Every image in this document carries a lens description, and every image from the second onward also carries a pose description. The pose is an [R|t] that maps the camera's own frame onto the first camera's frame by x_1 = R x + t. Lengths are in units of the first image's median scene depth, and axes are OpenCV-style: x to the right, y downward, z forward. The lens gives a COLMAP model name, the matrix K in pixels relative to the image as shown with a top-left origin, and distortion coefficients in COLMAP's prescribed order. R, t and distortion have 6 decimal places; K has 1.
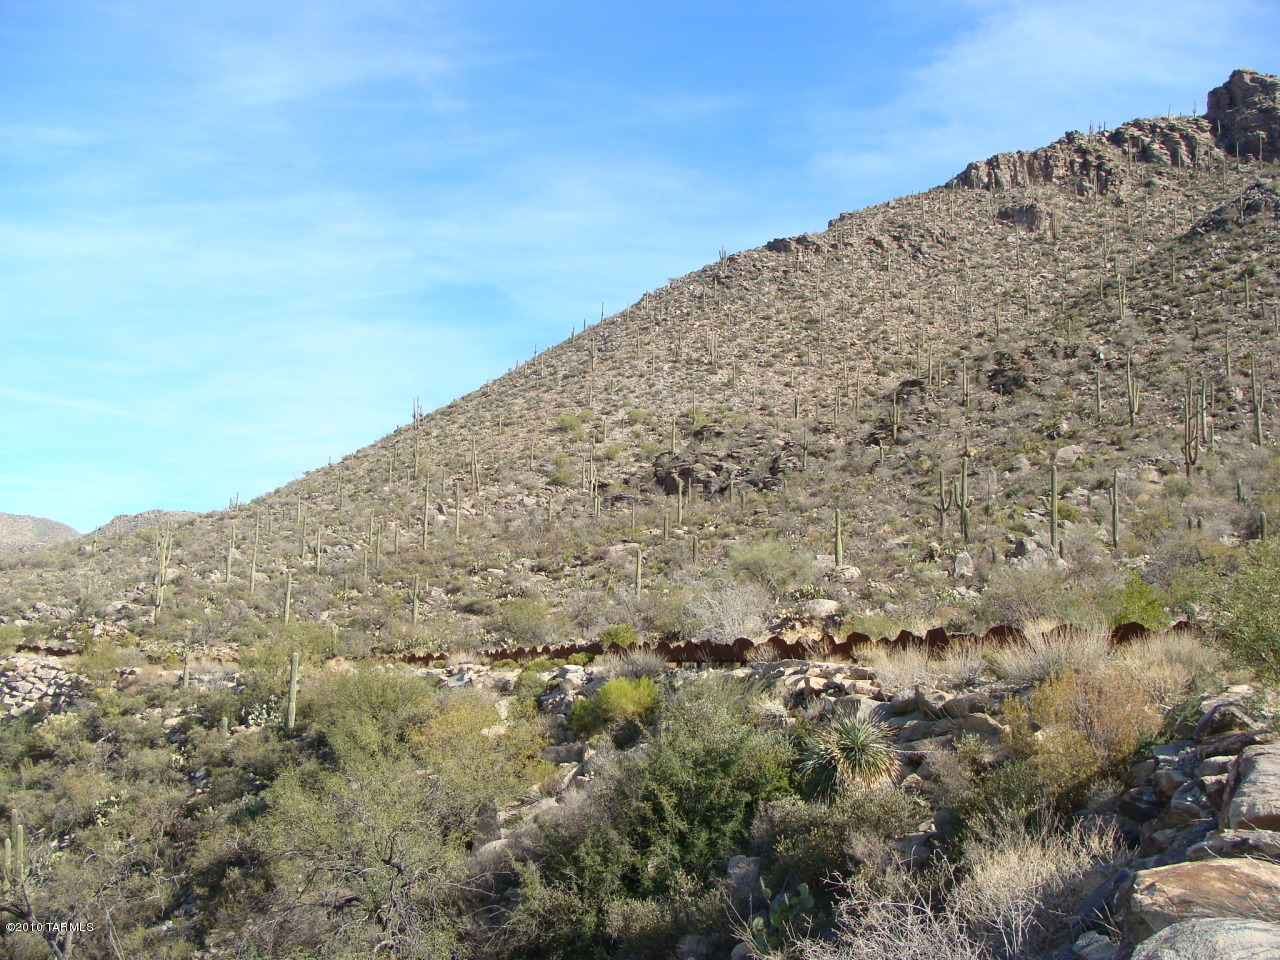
lens RADIAL K [[1437.3, 0, 660.2], [0, 1437.3, 500.2], [0, 0, 1]] dist [-0.201410, 0.228402]
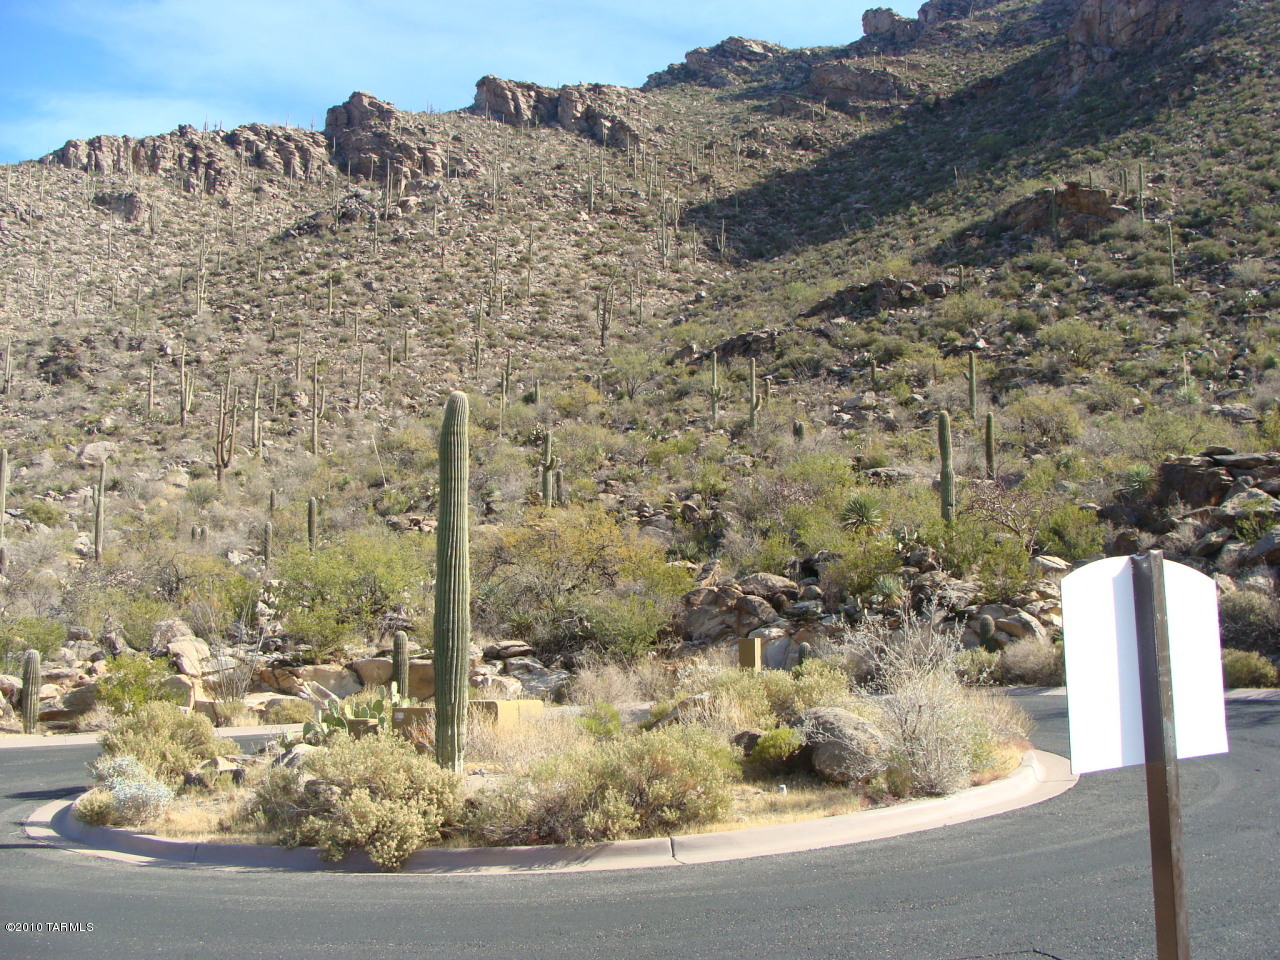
lens RADIAL K [[1437.3, 0, 660.2], [0, 1437.3, 500.2], [0, 0, 1]] dist [-0.201410, 0.228402]
pose [[0.818208, 0.048718, 0.572854, 0.039997], [-0.042066, 0.998806, -0.024860, 0.001852], [-0.573381, -0.003757, 0.819280, 0.053934]]
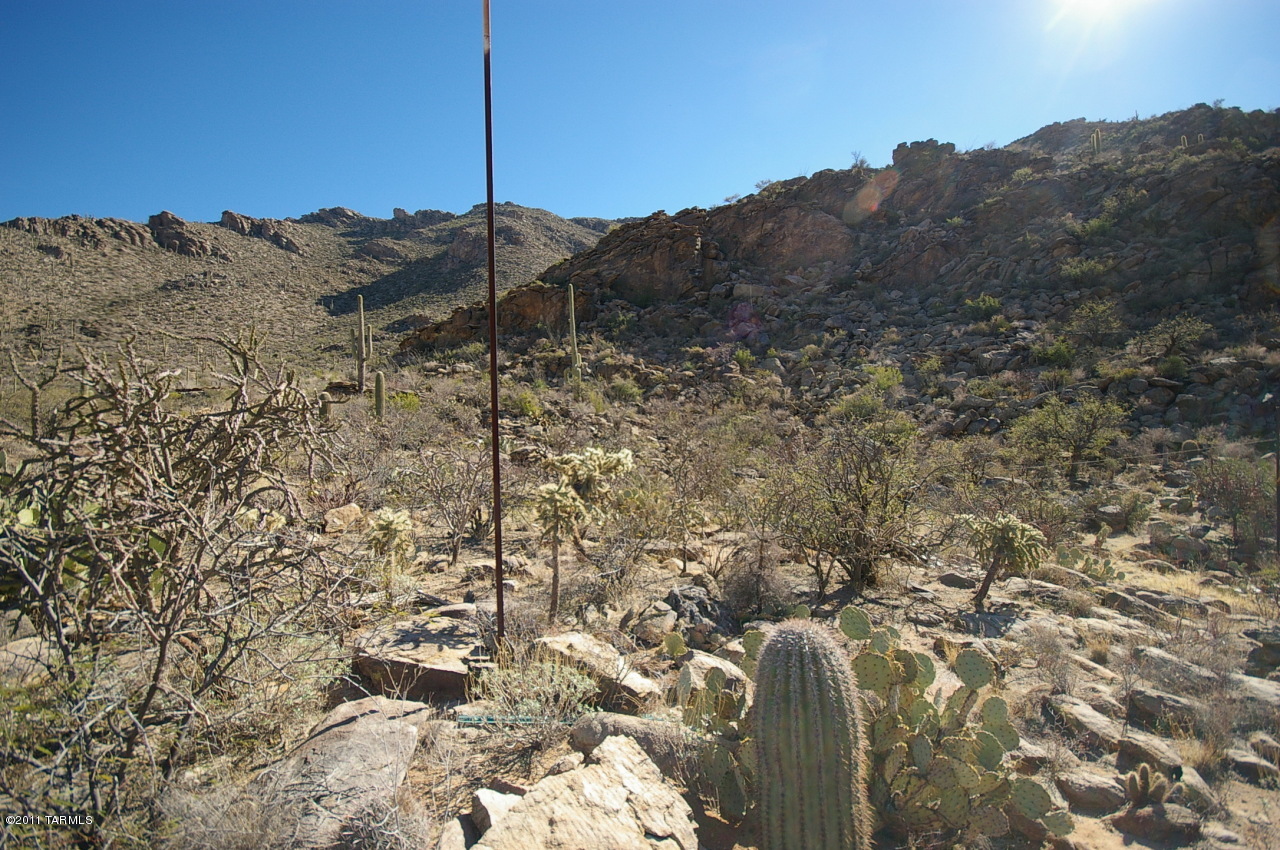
lens RADIAL K [[557.2, 0, 632.8], [0, 557.2, 426.9], [0, 0, 1]] dist [0.041629, -0.027665]
pose [[0.417599, 0.013267, 0.908535, -0.214550], [-0.058472, 0.998213, 0.012300, 0.017254], [-0.906748, -0.058260, 0.417629, -0.293662]]
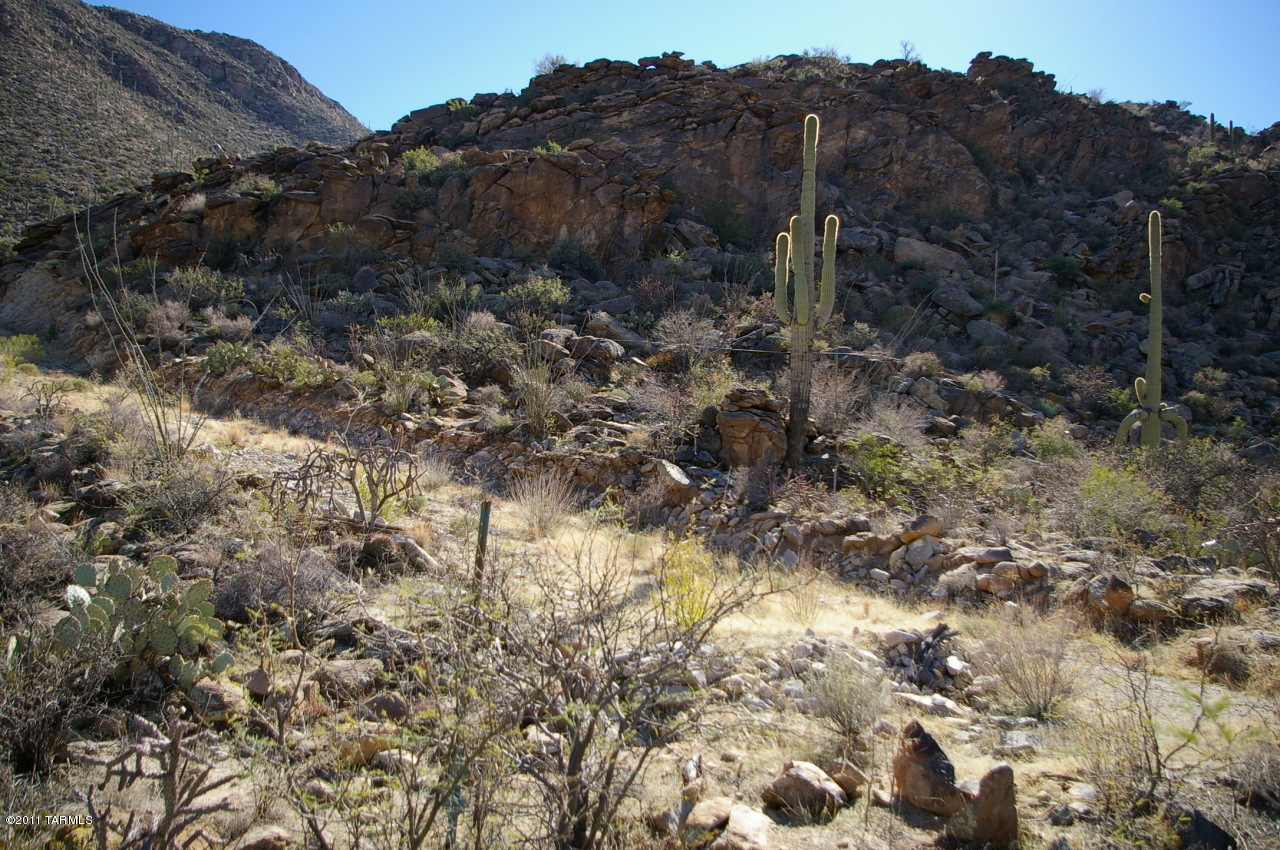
lens RADIAL K [[1006.9, 0, 639.2], [0, 1006.9, 431.1], [0, 0, 1]] dist [-0.101381, 0.054349]
pose [[-0.053571, 0.055124, 0.997041, -0.193309], [-0.138285, 0.988445, -0.062078, 0.020128], [-0.988943, -0.141201, -0.045329, -0.176450]]
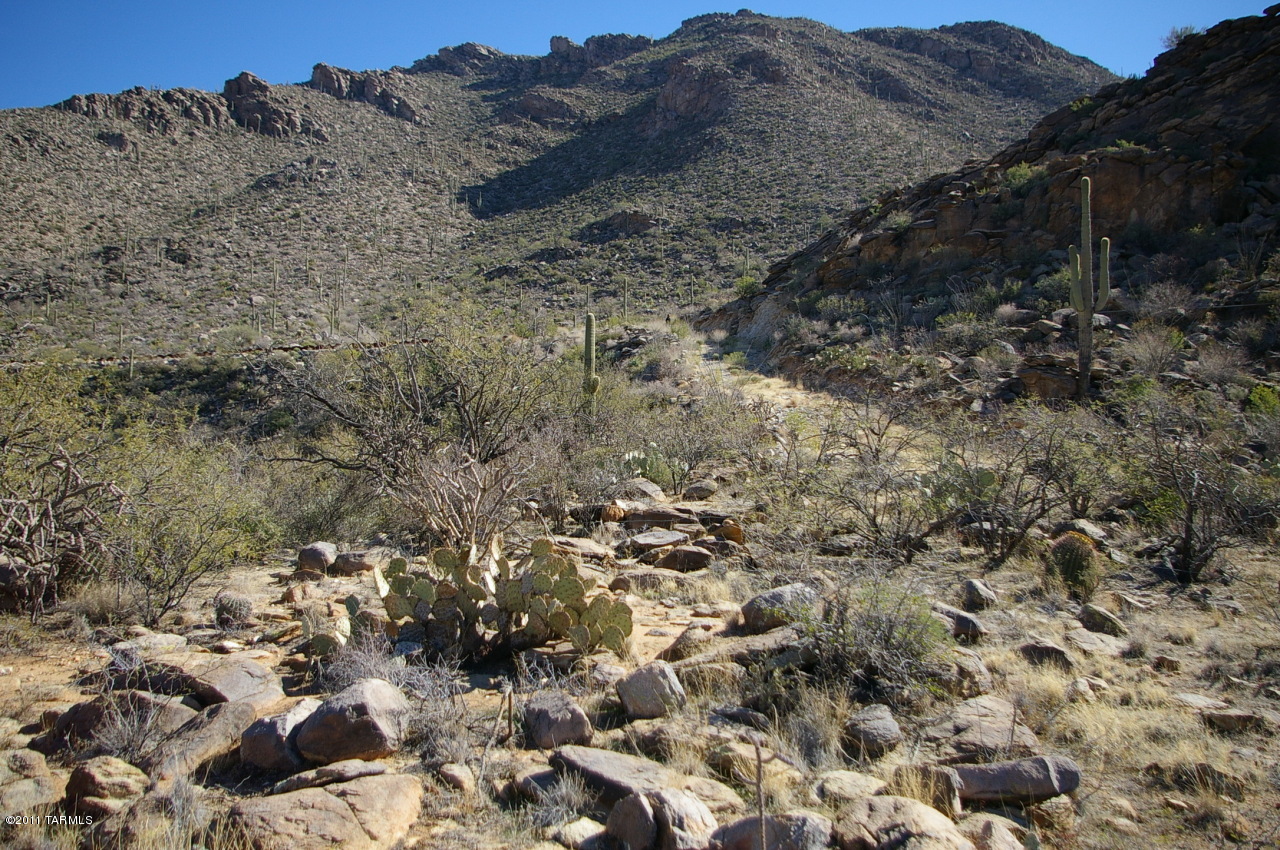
lens RADIAL K [[1006.9, 0, 639.2], [0, 1006.9, 431.1], [0, 0, 1]] dist [-0.101381, 0.054349]
pose [[0.649352, 0.008402, 0.760442, -0.237907], [-0.078205, 0.995375, 0.055782, 0.018199], [-0.756456, -0.095693, 0.647006, -0.221554]]
